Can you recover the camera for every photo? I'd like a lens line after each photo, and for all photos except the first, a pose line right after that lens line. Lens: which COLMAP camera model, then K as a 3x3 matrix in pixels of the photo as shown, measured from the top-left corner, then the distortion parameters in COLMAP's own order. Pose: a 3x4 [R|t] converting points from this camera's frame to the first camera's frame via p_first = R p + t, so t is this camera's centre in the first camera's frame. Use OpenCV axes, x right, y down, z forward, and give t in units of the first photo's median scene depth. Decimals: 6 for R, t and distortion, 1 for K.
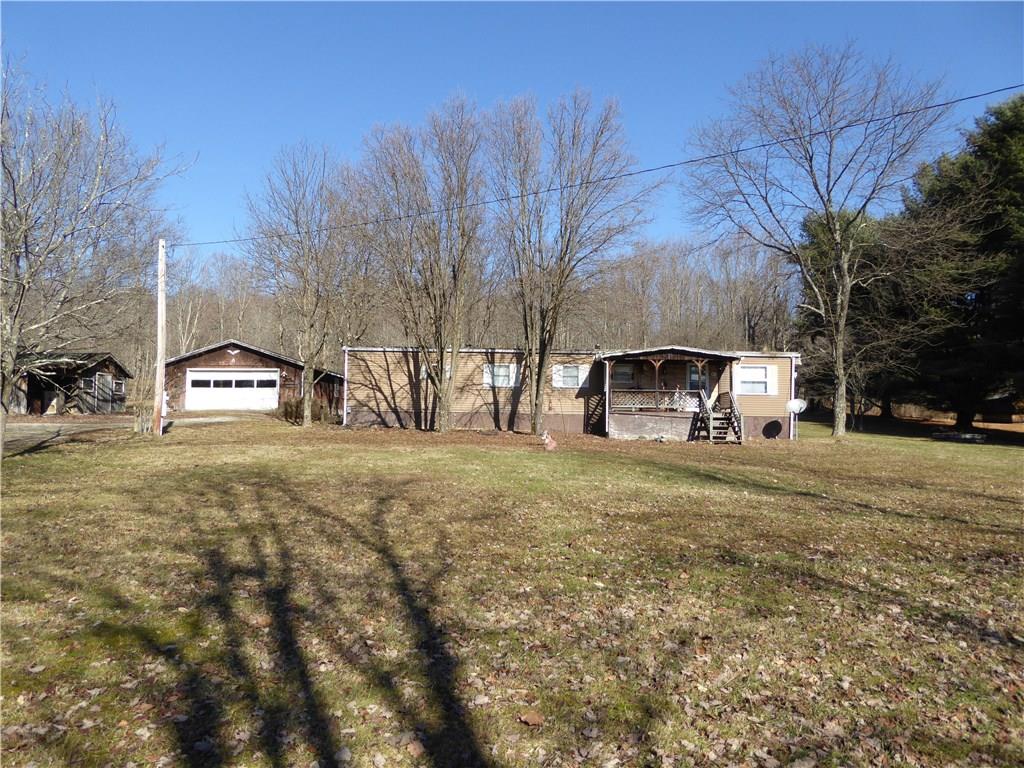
lens RADIAL K [[730.2, 0, 542.4], [0, 730.2, 372.5], [0, 0, 1]] dist [-0.017473, -0.003598]
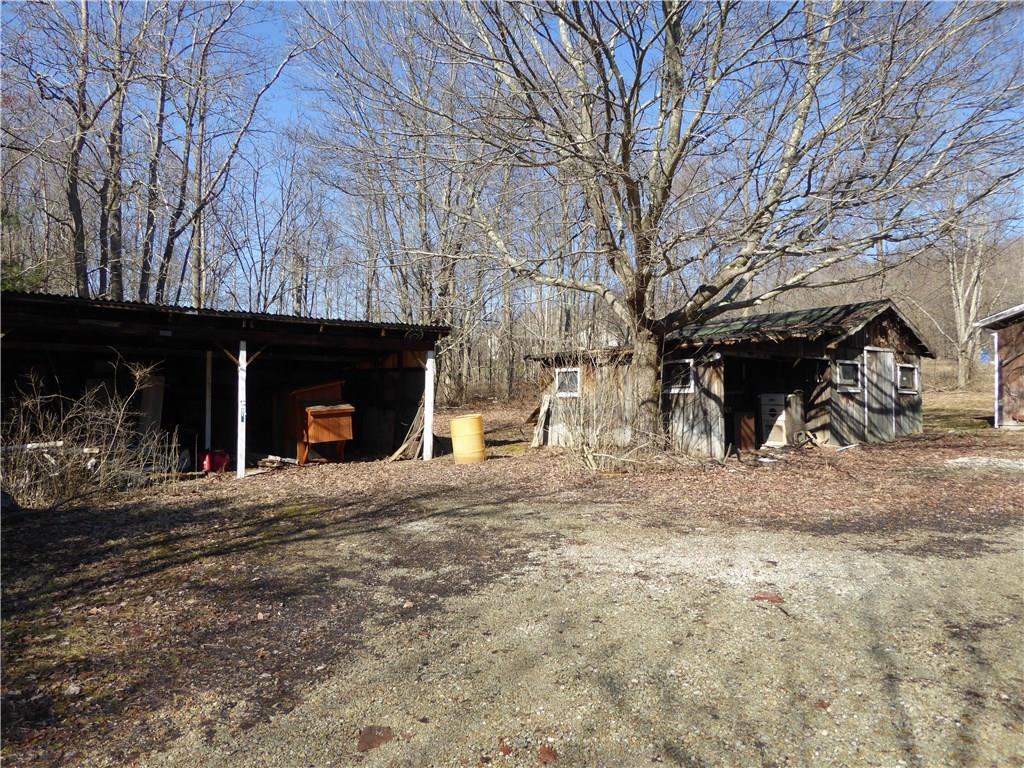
lens RADIAL K [[730.2, 0, 517.6], [0, 730.2, 377.9], [0, 0, 1]] dist [-0.017473, -0.003598]
pose [[0.608221, -0.023688, -0.793414, -0.445569], [0.052560, 0.998563, 0.010479, 0.003591], [0.792026, -0.048076, 0.608592, 0.641665]]
